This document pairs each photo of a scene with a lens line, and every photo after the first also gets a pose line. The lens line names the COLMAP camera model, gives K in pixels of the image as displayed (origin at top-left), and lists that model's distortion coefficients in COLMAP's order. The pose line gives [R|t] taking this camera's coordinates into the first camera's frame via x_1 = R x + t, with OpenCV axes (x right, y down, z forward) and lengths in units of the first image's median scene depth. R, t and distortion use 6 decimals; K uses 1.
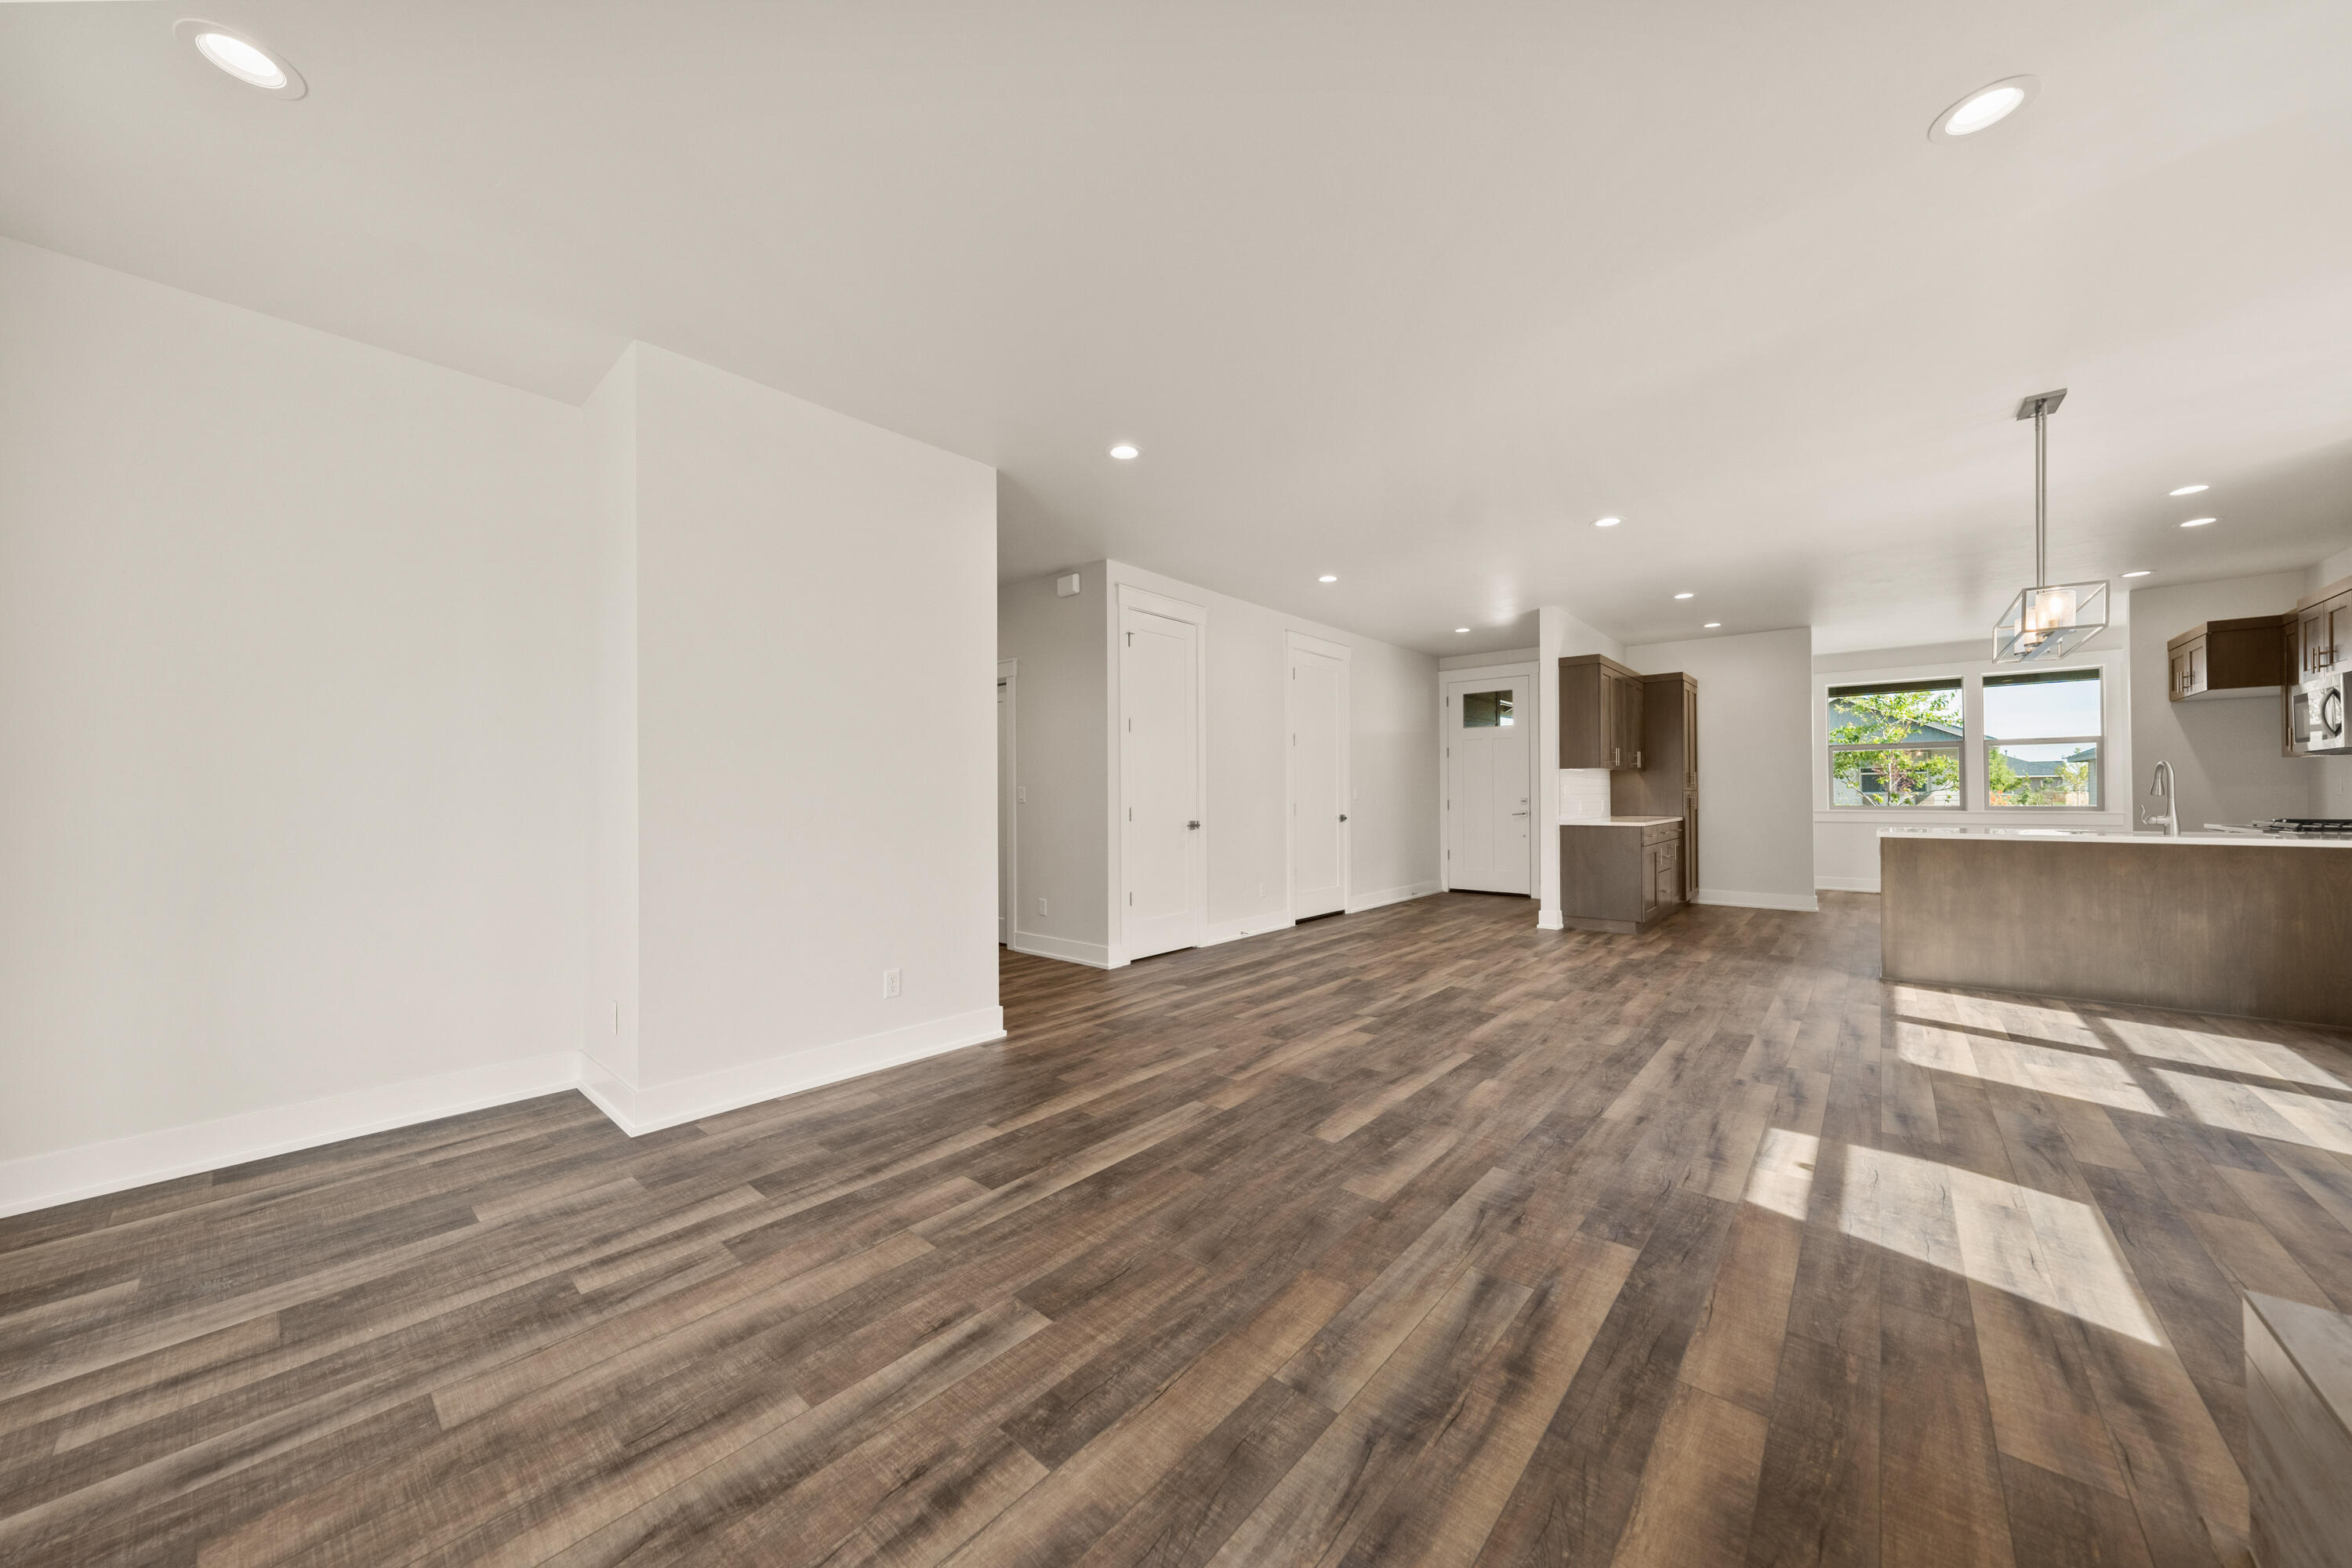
lens RADIAL K [[817.6, 0, 1158.9], [0, 817.6, 791.1], [0, 0, 1]] dist [-0.010591, 0.005152]
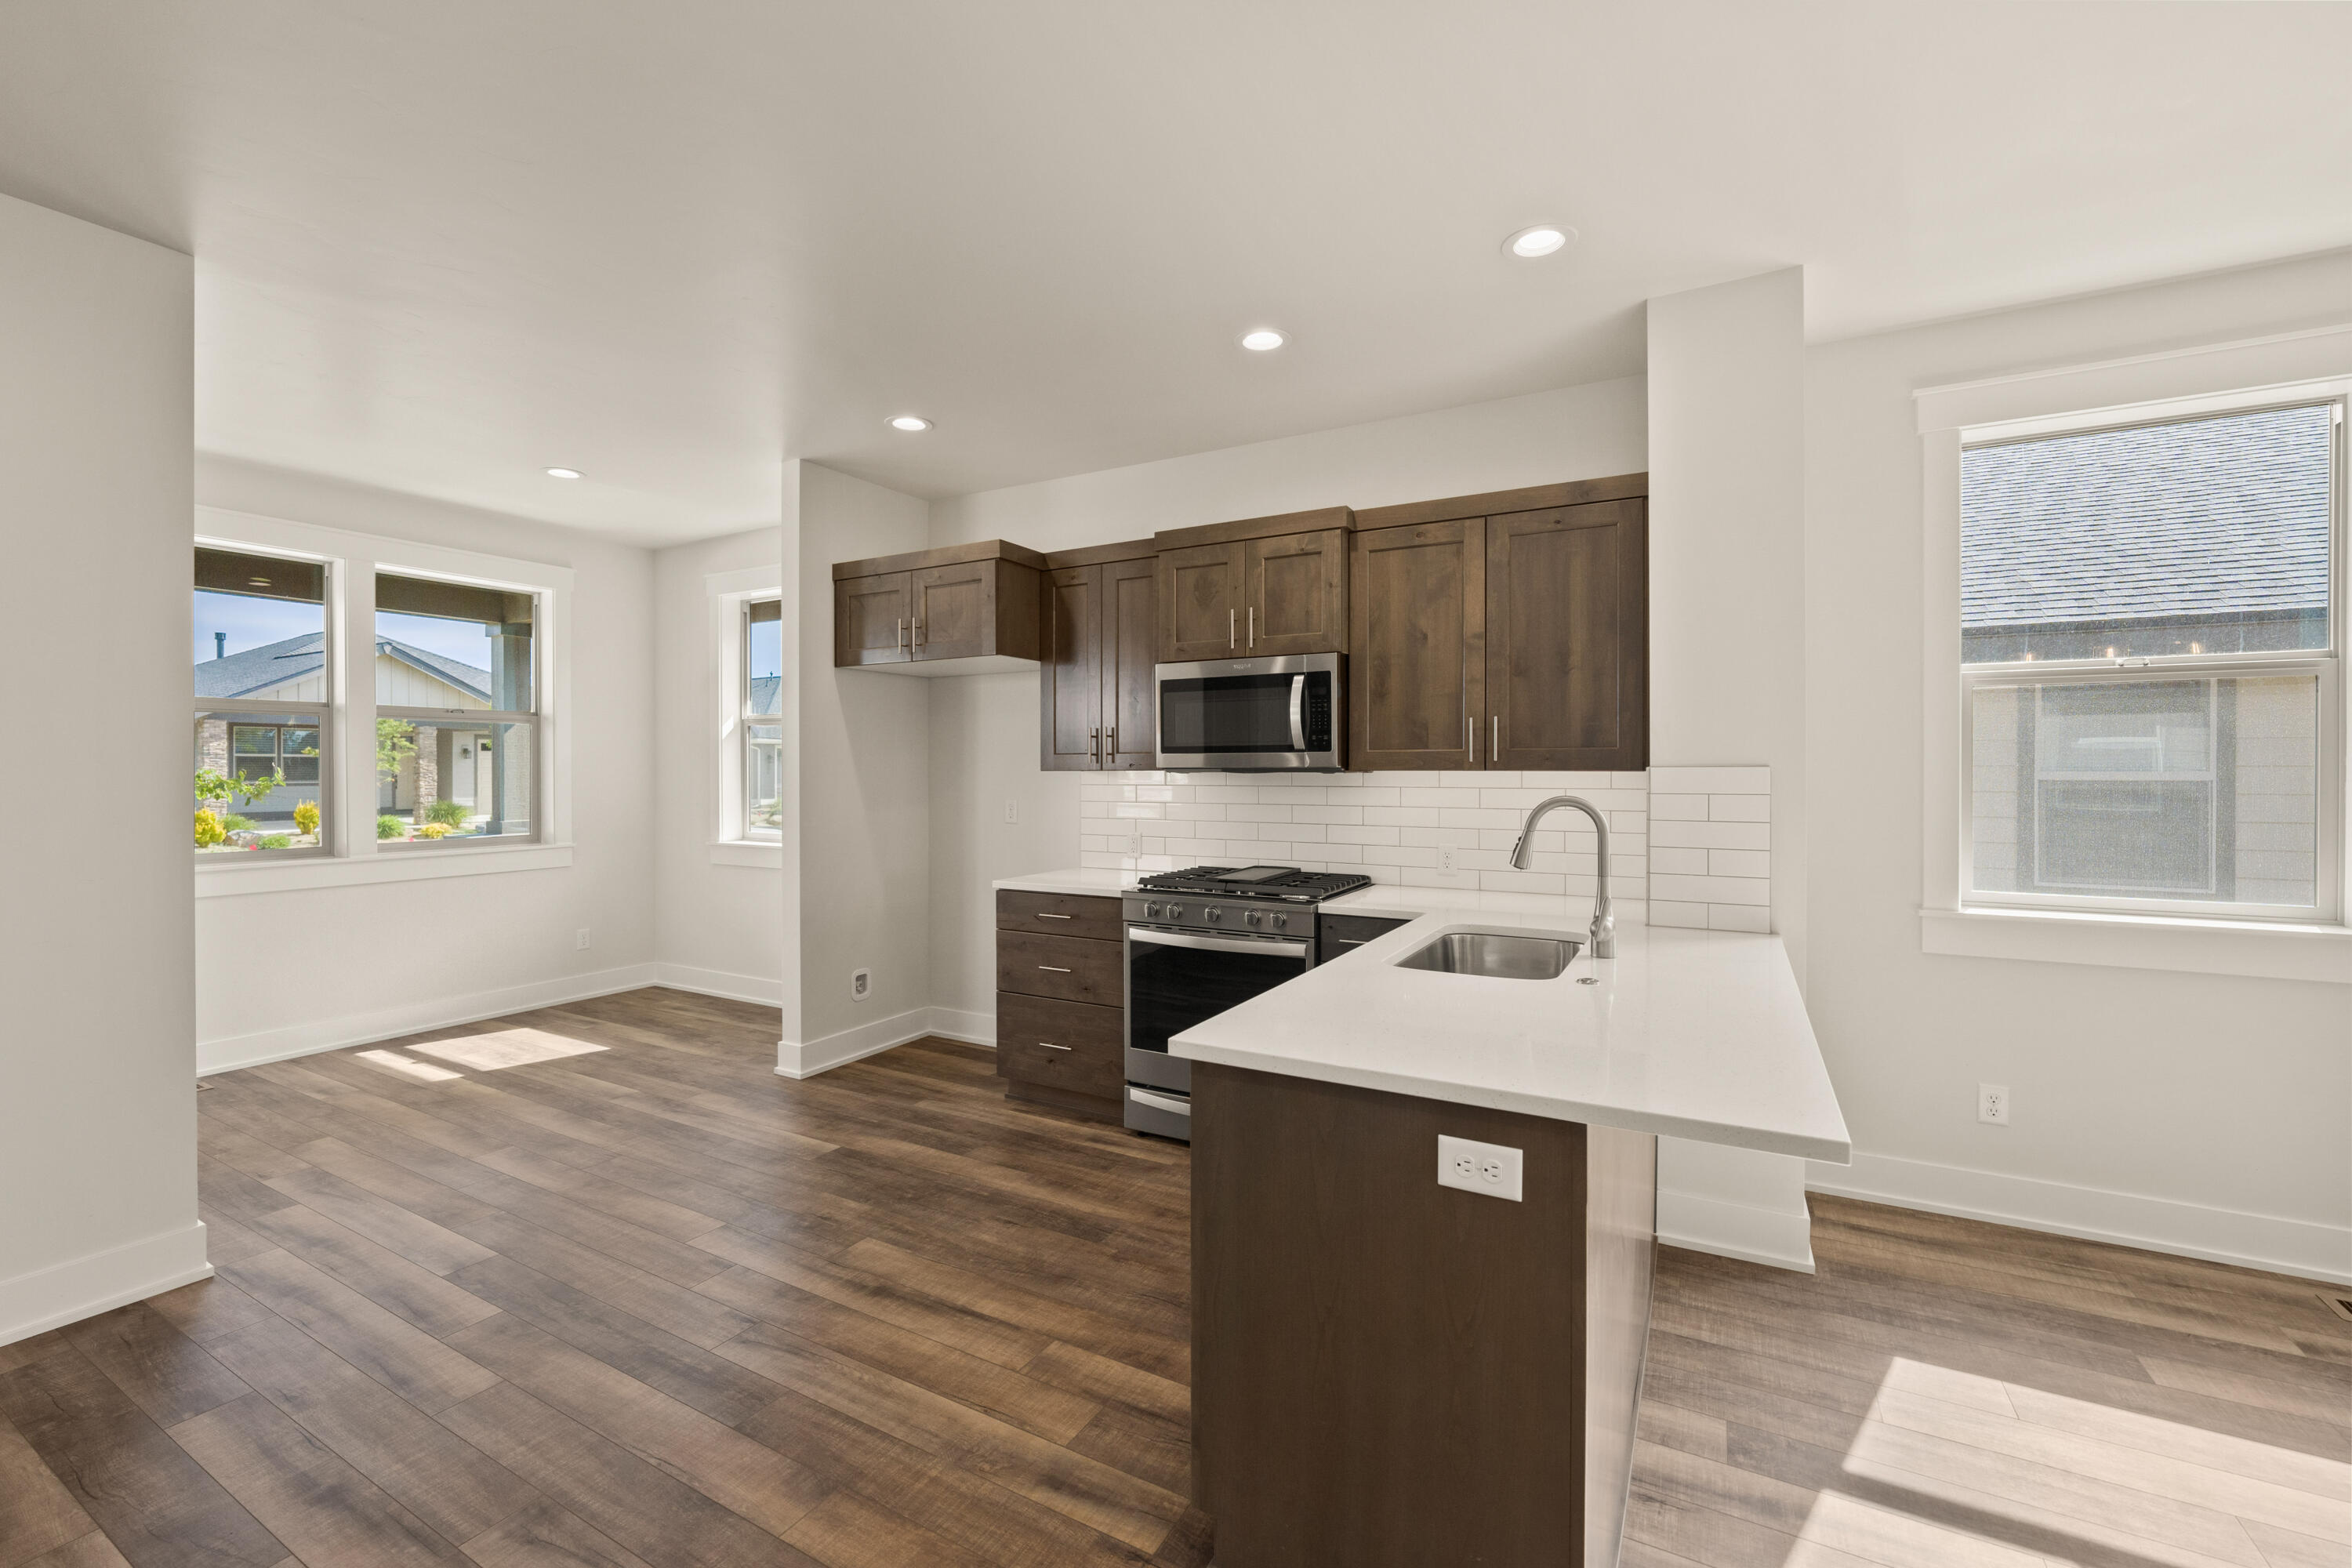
lens RADIAL K [[983.3, 0, 1169.4], [0, 983.3, 769.0], [0, 0, 1]] dist [-0.011816, 0.000689]
pose [[-0.210150, 0.005647, 0.977653, 1.191435], [-0.004285, 0.999968, -0.006697, -0.075867], [-0.977660, -0.005596, -0.210119, 2.162076]]
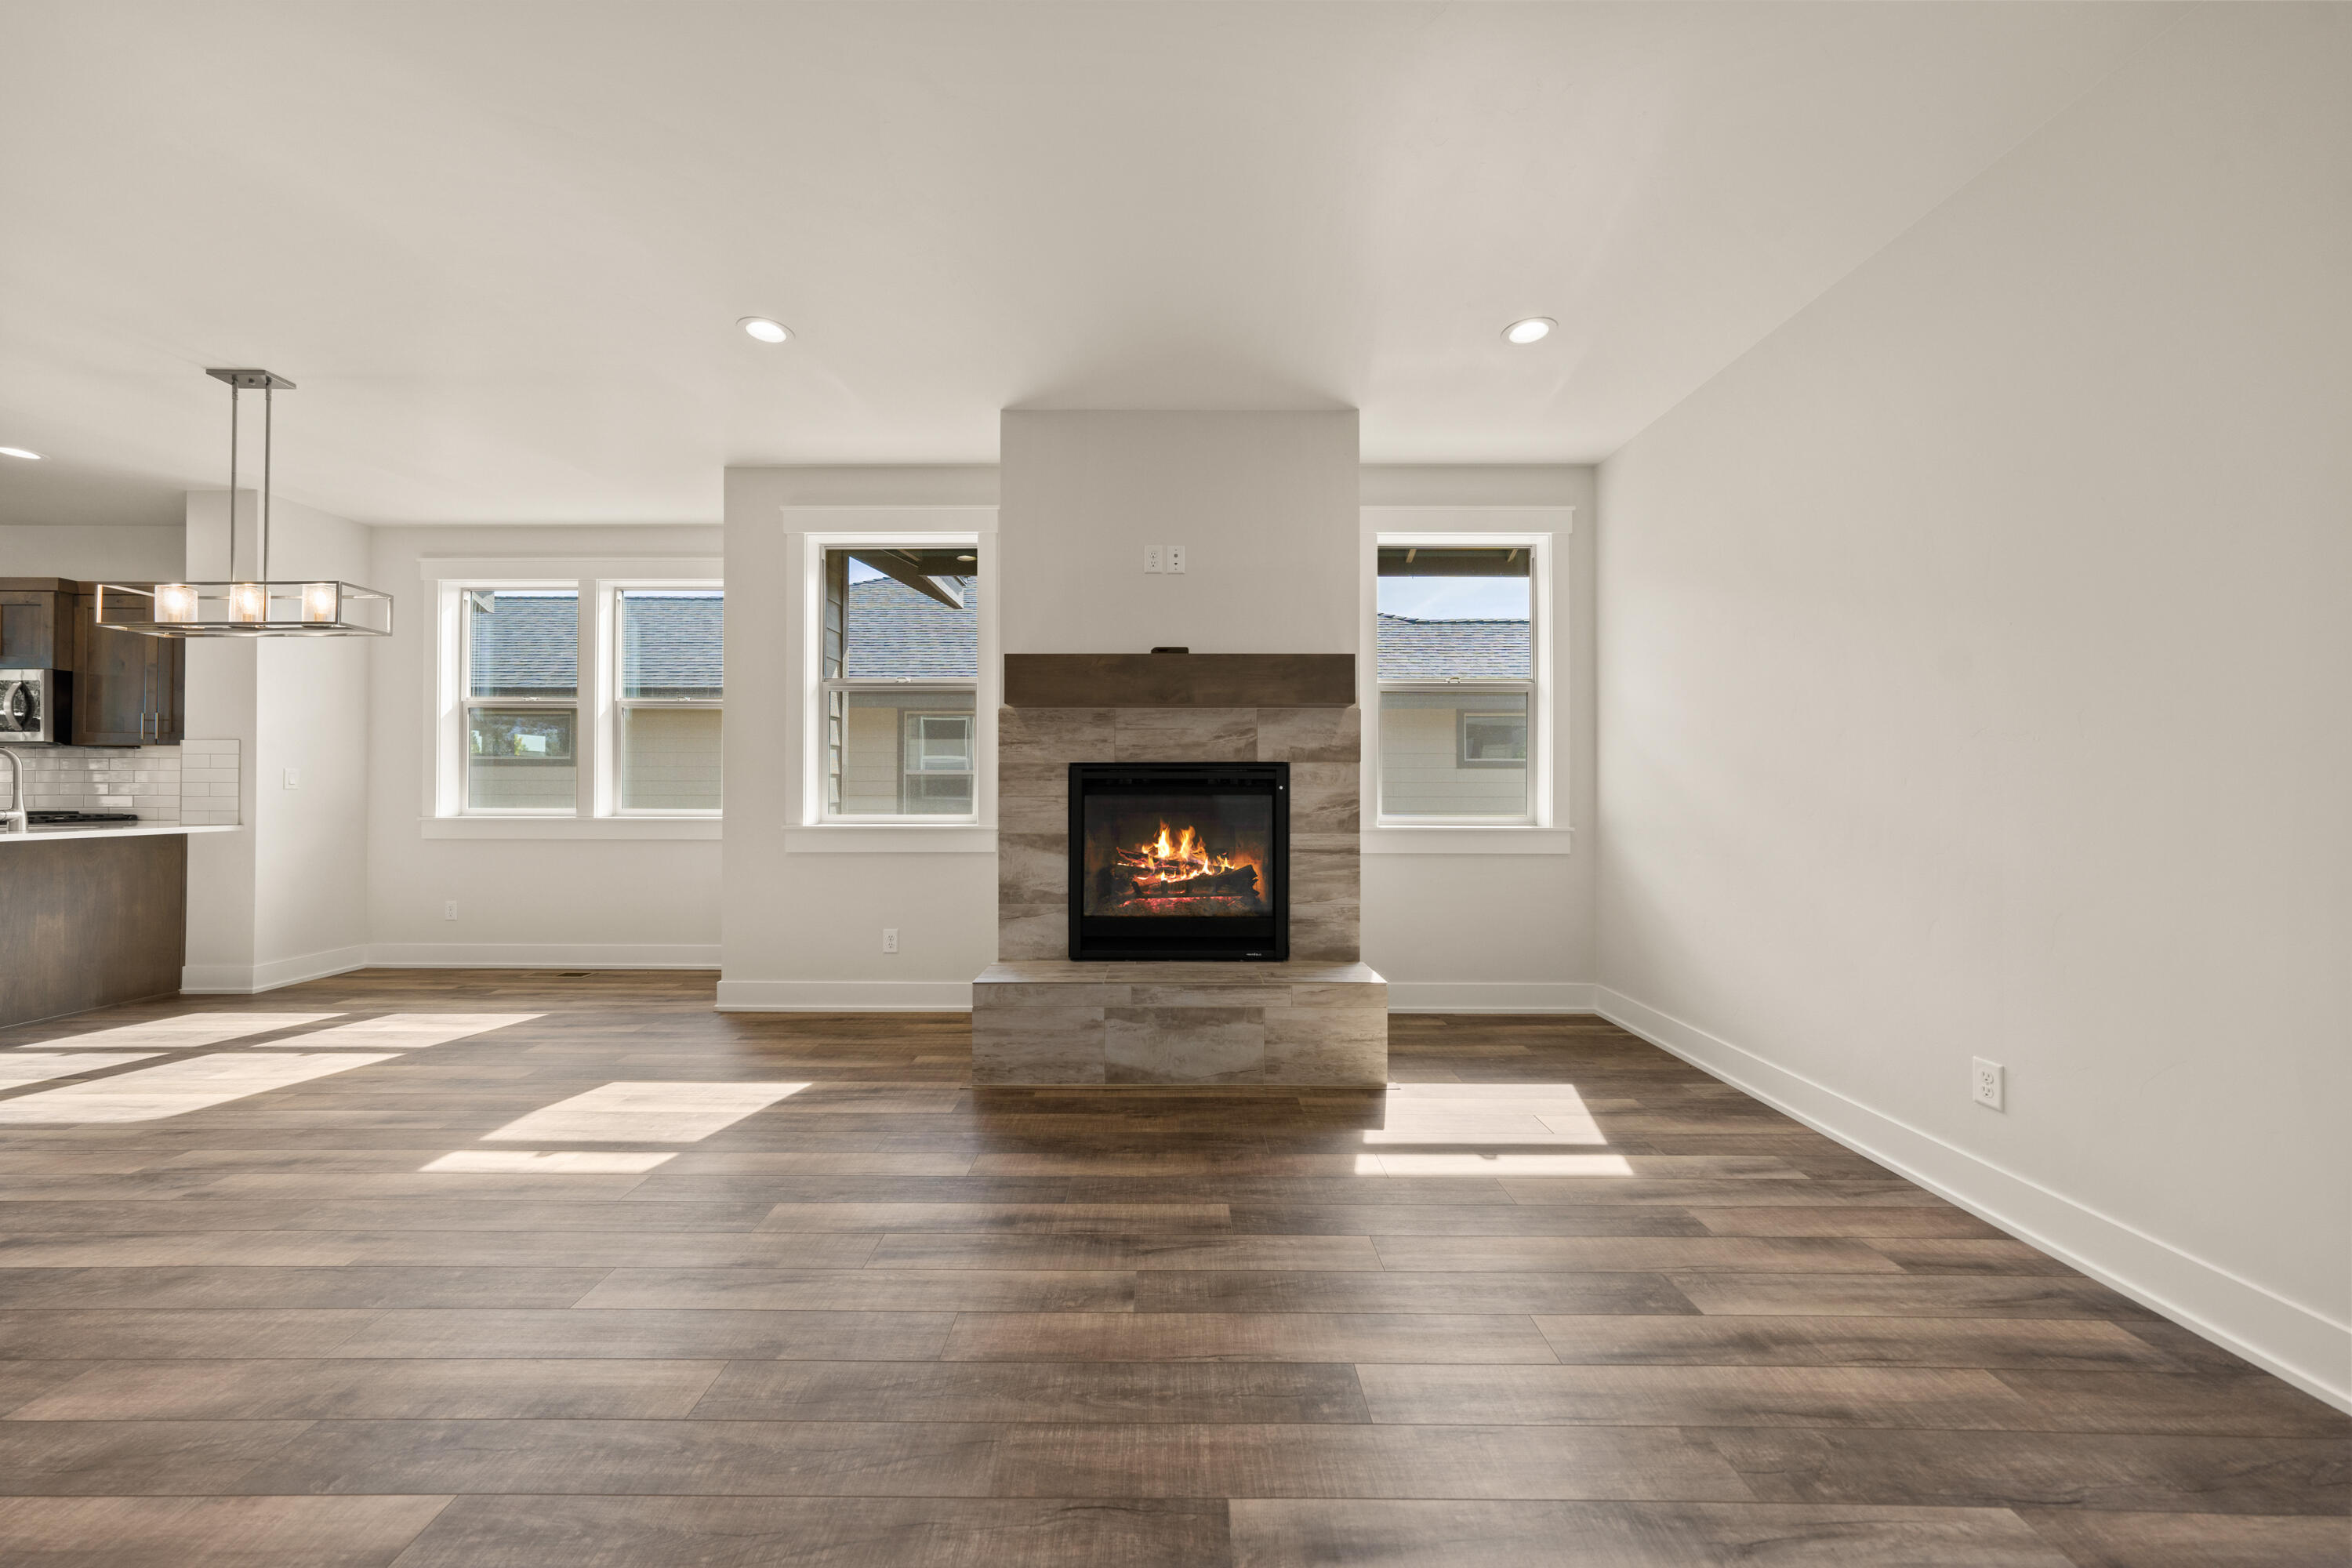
lens RADIAL K [[801.2, 0, 1171.5], [0, 801.2, 780.8], [0, 0, 1]] dist [-0.008927, 0.004002]
pose [[-0.661984, 0.011250, 0.749433, -0.419197], [-0.002992, 0.999840, -0.017652, 0.017792], [-0.749512, -0.013928, -0.661845, 1.002562]]
